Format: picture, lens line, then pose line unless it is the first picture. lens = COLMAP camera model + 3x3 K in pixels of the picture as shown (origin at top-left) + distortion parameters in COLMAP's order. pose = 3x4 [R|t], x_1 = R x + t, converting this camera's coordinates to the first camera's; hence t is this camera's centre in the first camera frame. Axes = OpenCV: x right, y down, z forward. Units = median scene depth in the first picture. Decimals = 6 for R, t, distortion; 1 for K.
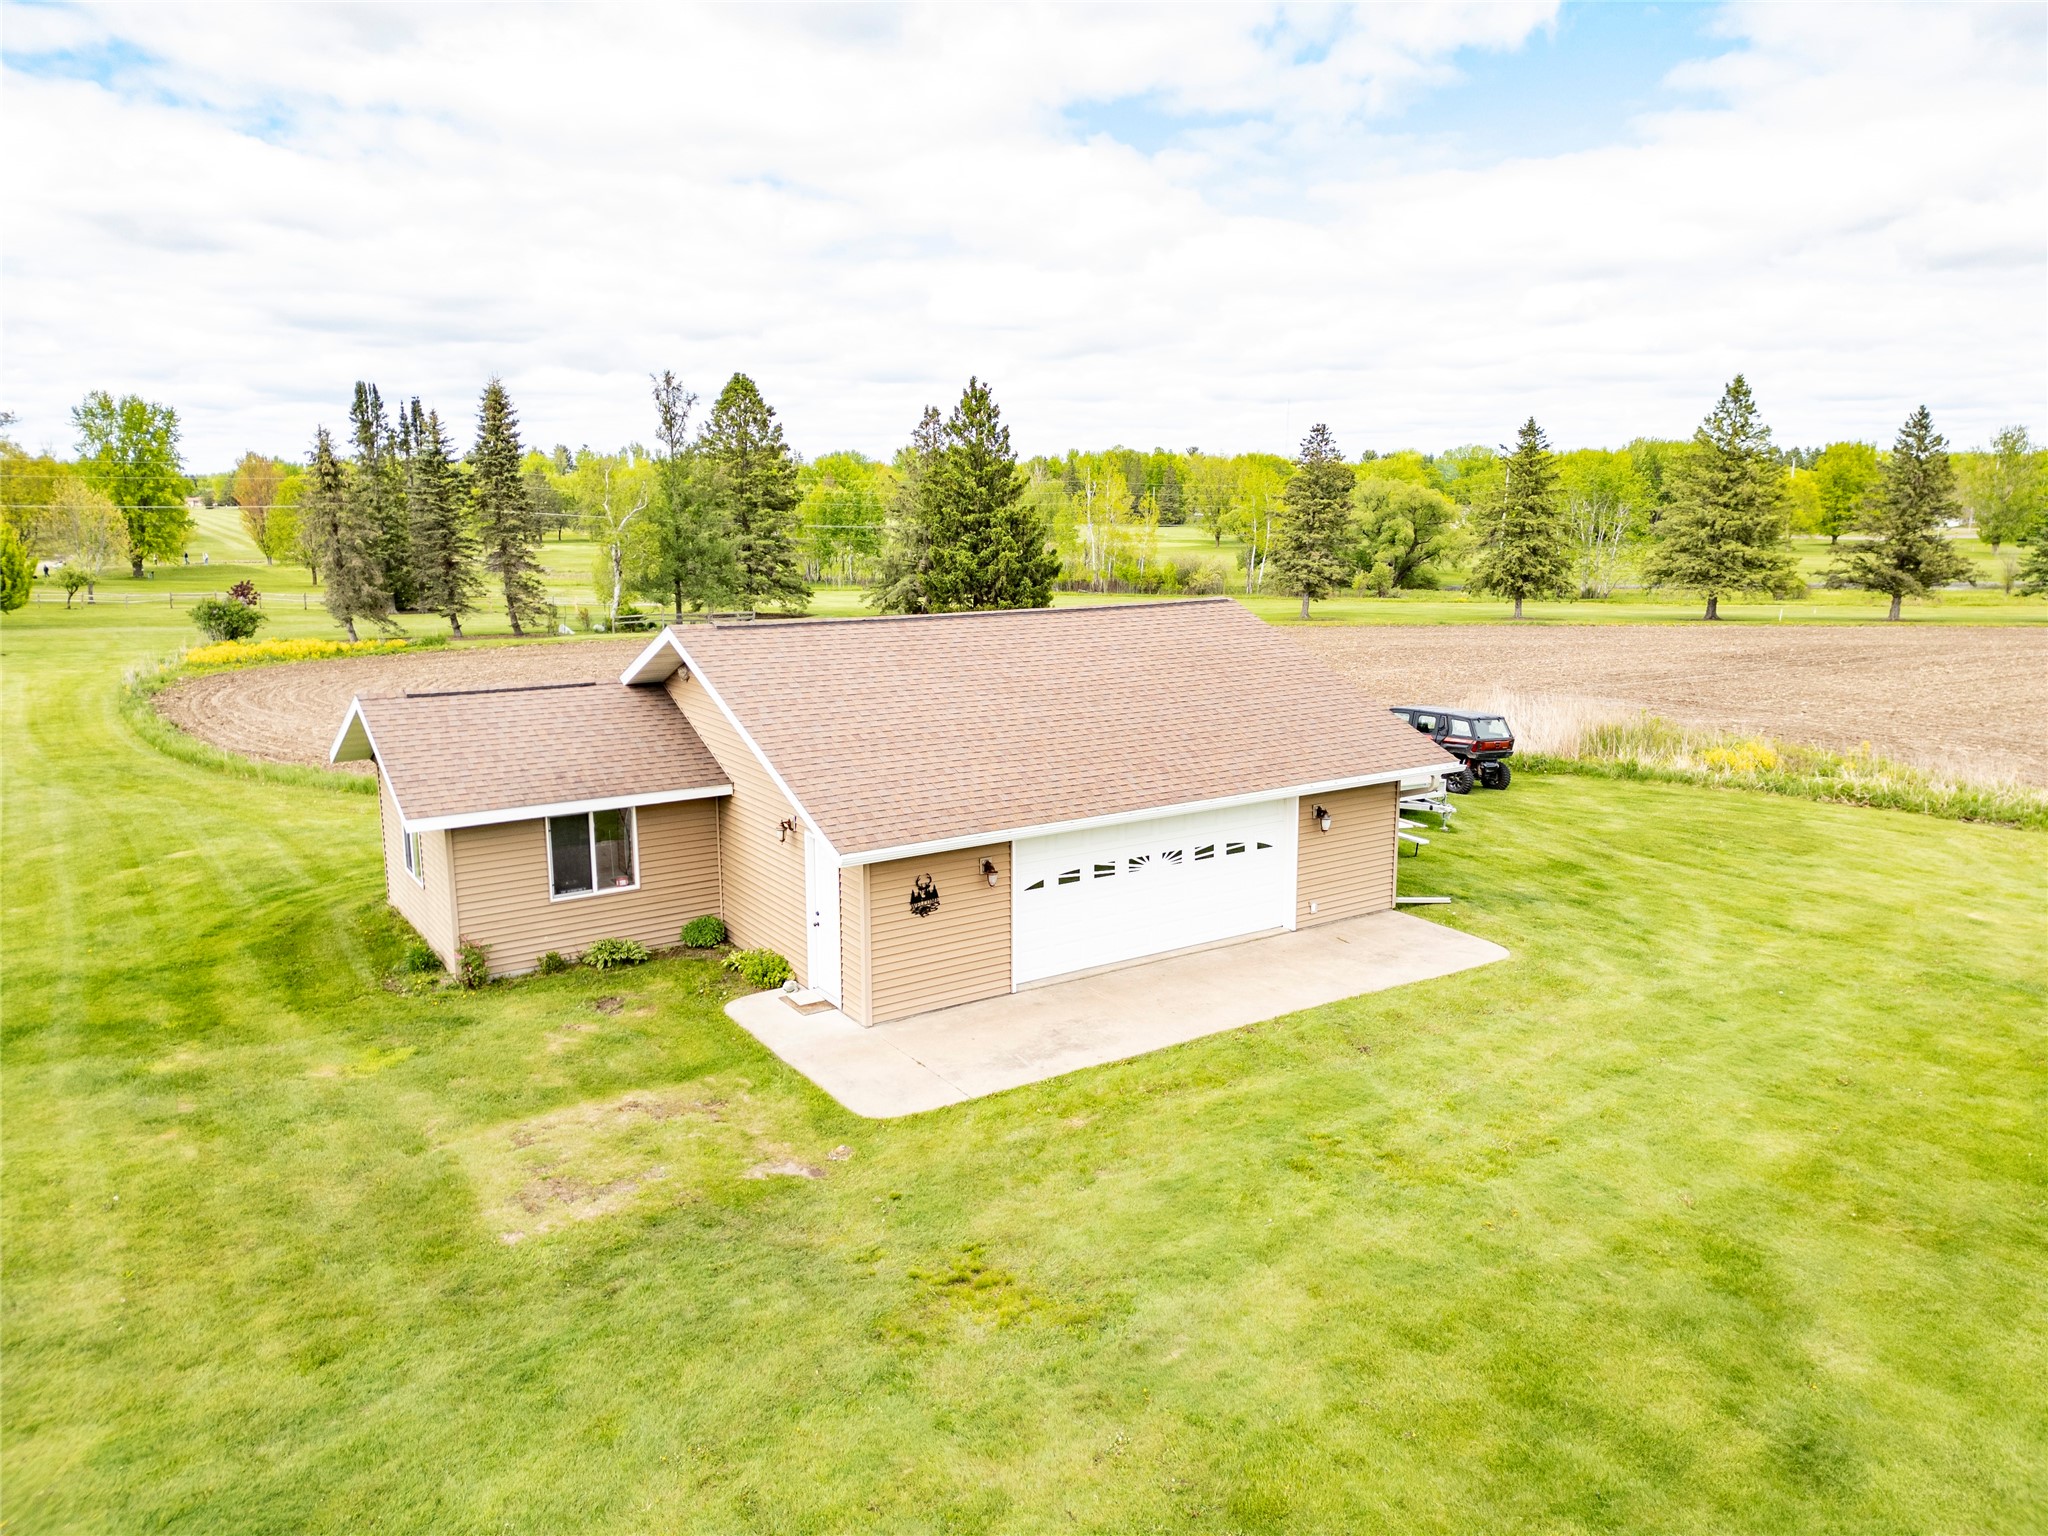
lens RADIAL K [[1447.8, 0, 1024.0], [0, 1447.8, 768.0], [0, 0, 1]] dist [0.085468, -0.089319]
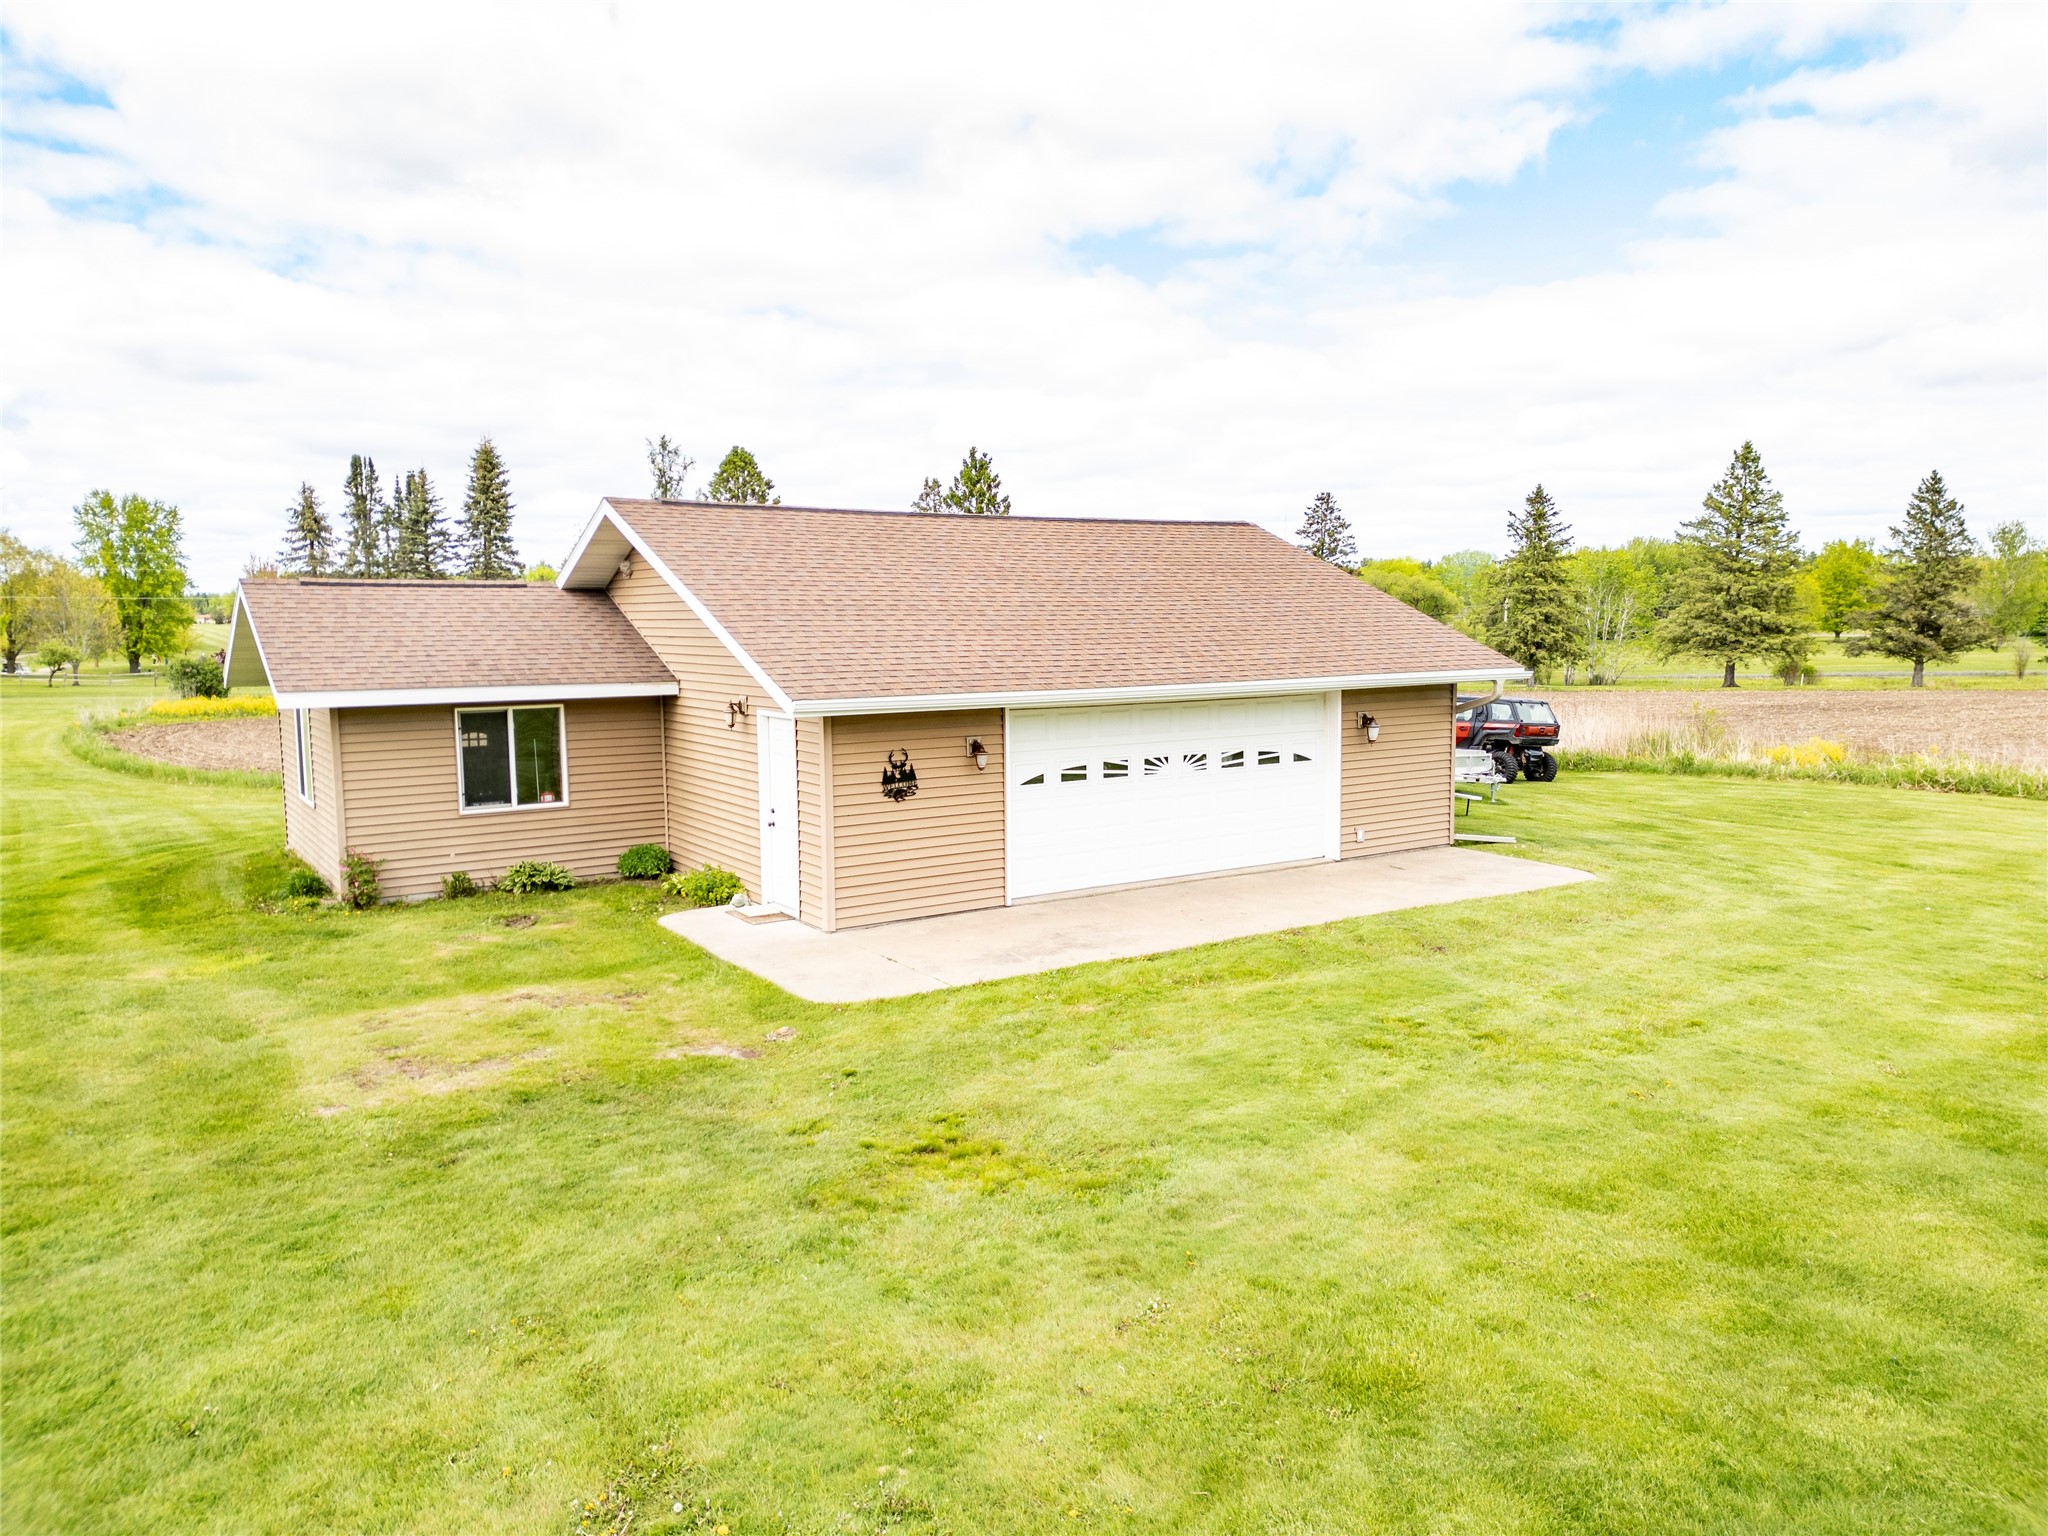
lens RADIAL K [[1447.8, 0, 1024.0], [0, 1447.8, 768.0], [0, 0, 1]] dist [0.085468, -0.089319]
pose [[0.999970, -0.007288, -0.002756, 0.004771], [0.007054, 0.997010, -0.076953, 0.141977], [0.003308, 0.076931, 0.997031, 0.167544]]
